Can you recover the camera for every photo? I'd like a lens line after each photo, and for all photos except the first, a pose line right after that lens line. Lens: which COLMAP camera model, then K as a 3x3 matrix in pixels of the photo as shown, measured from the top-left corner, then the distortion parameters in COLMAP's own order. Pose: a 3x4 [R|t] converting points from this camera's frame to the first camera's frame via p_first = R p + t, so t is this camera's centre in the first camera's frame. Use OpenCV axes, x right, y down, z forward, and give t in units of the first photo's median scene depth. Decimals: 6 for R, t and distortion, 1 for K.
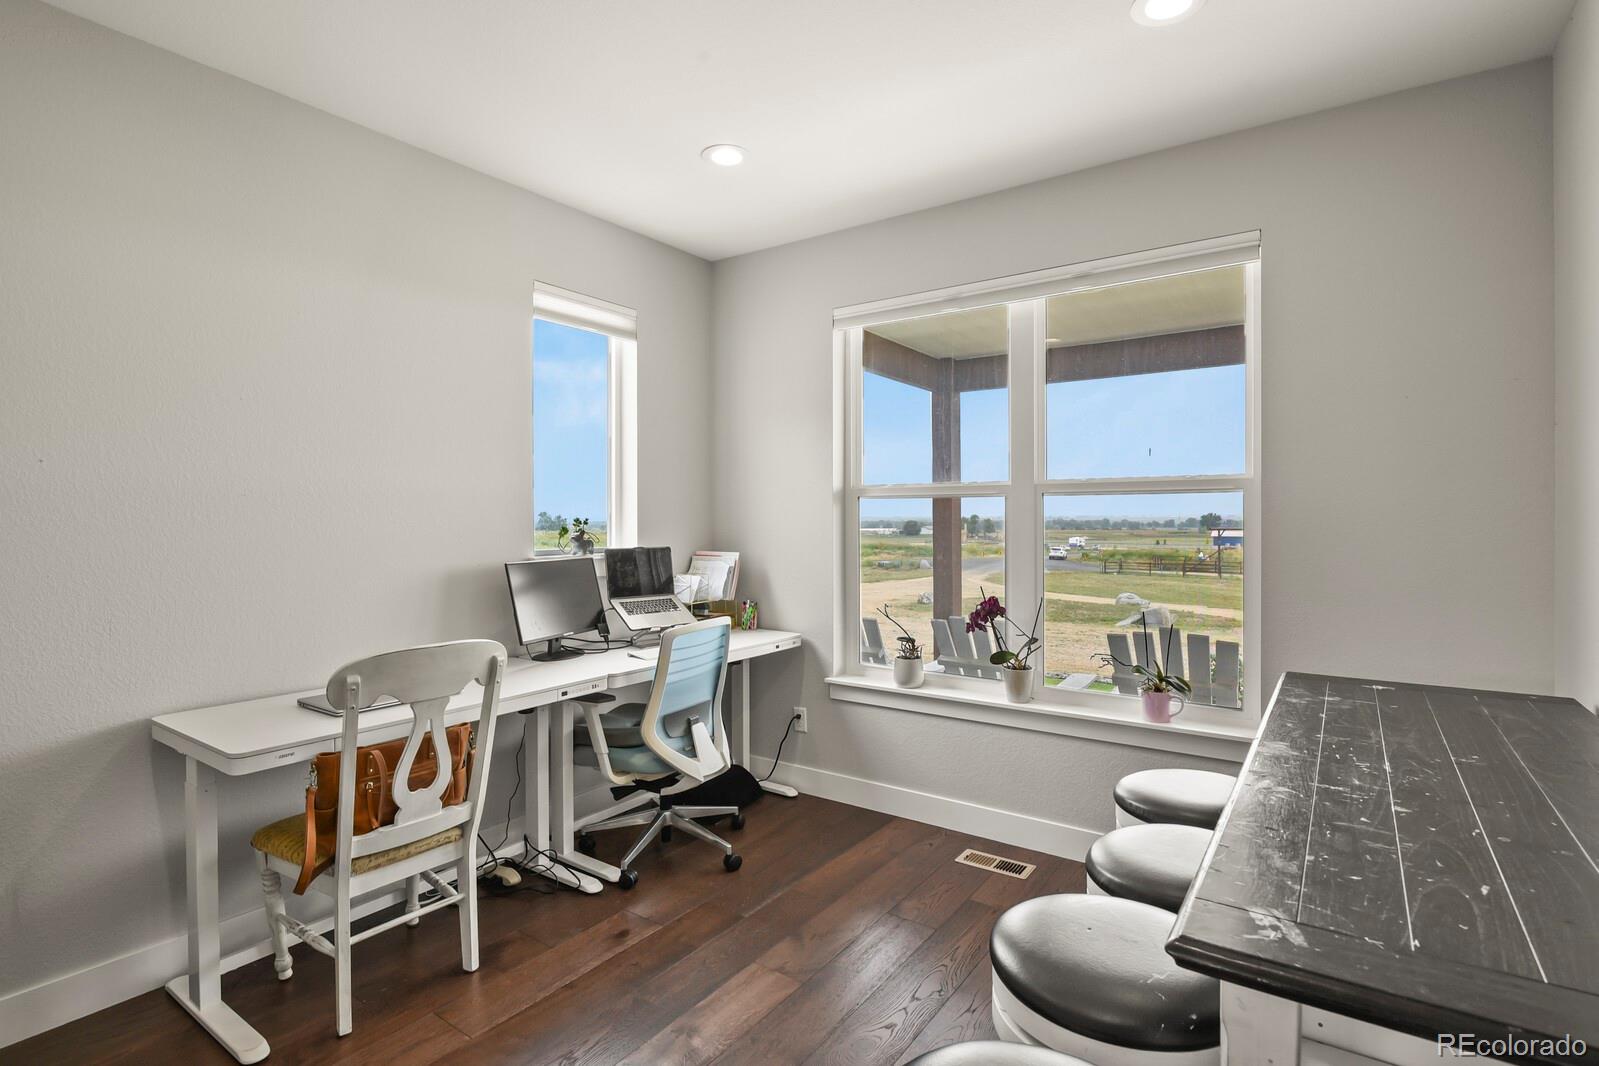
lens RADIAL K [[780.7, 0, 795.3], [0, 780.7, 525.6], [0, 0, 1]] dist [-0.012207, -0.003125]
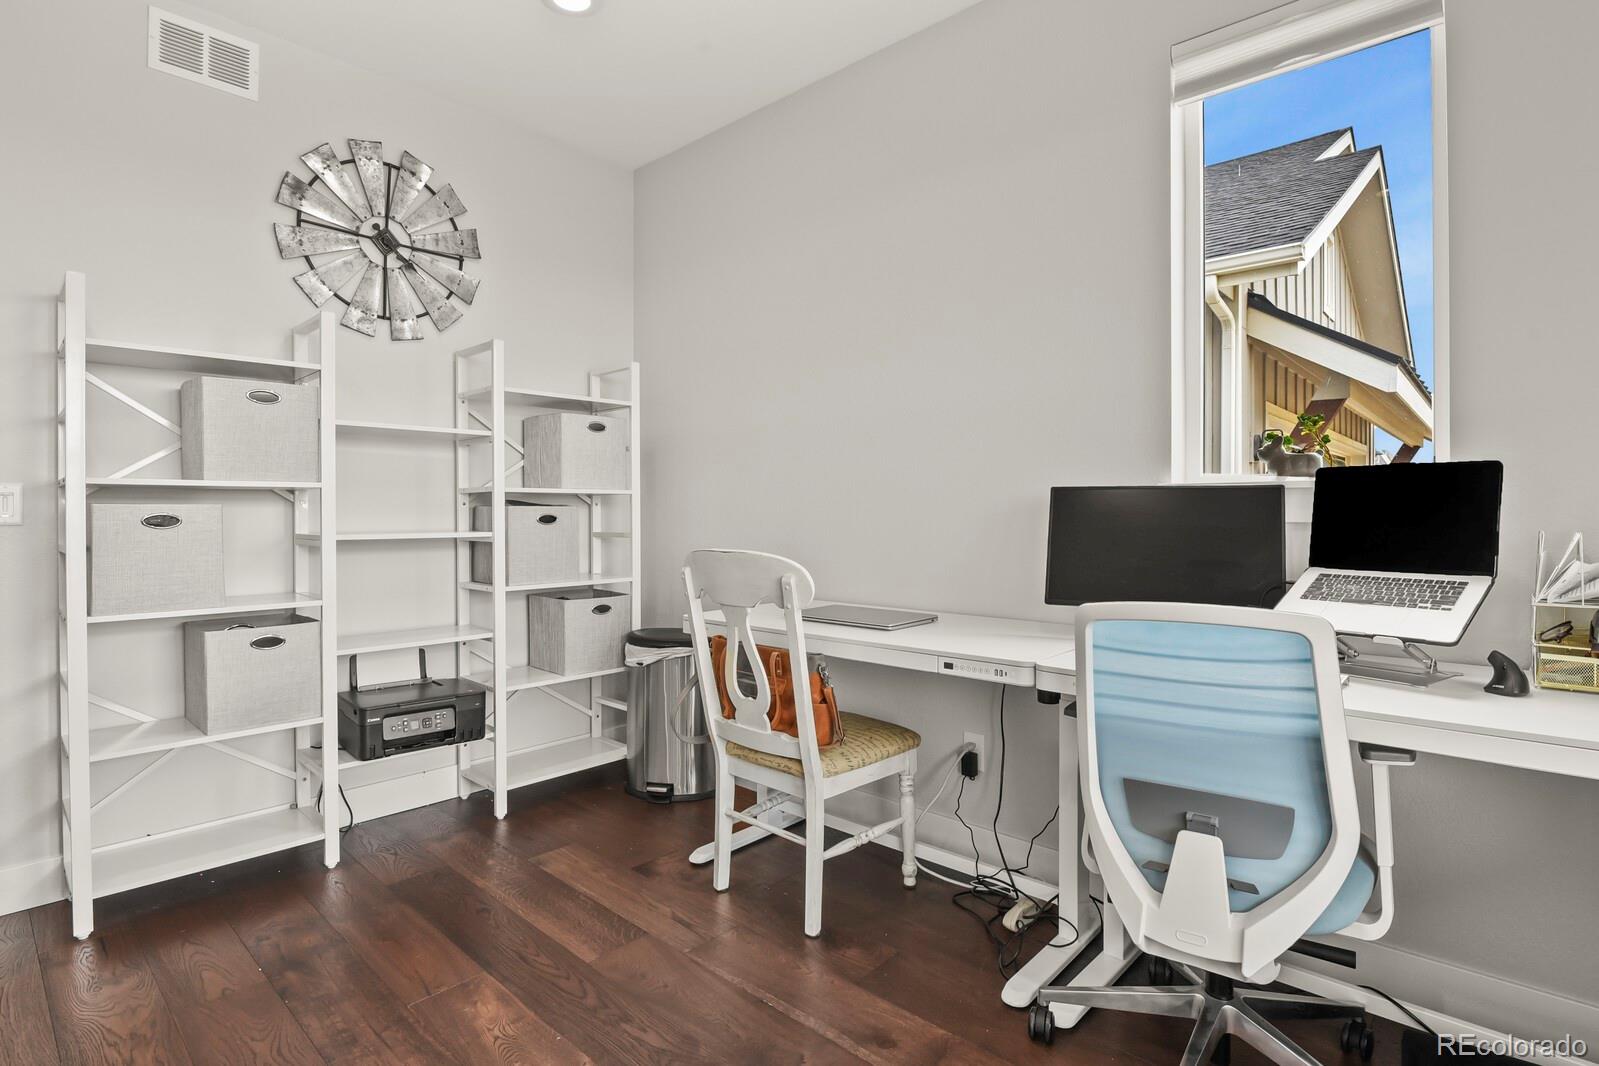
lens RADIAL K [[780.7, 0, 795.3], [0, 780.7, 529.4], [0, 0, 1]] dist [-0.012207, -0.003125]
pose [[-0.128567, 0.015139, -0.991585, 0.373660], [-0.010575, 0.999806, 0.016636, 0.079746], [0.991644, 0.012625, -0.128382, 0.888094]]
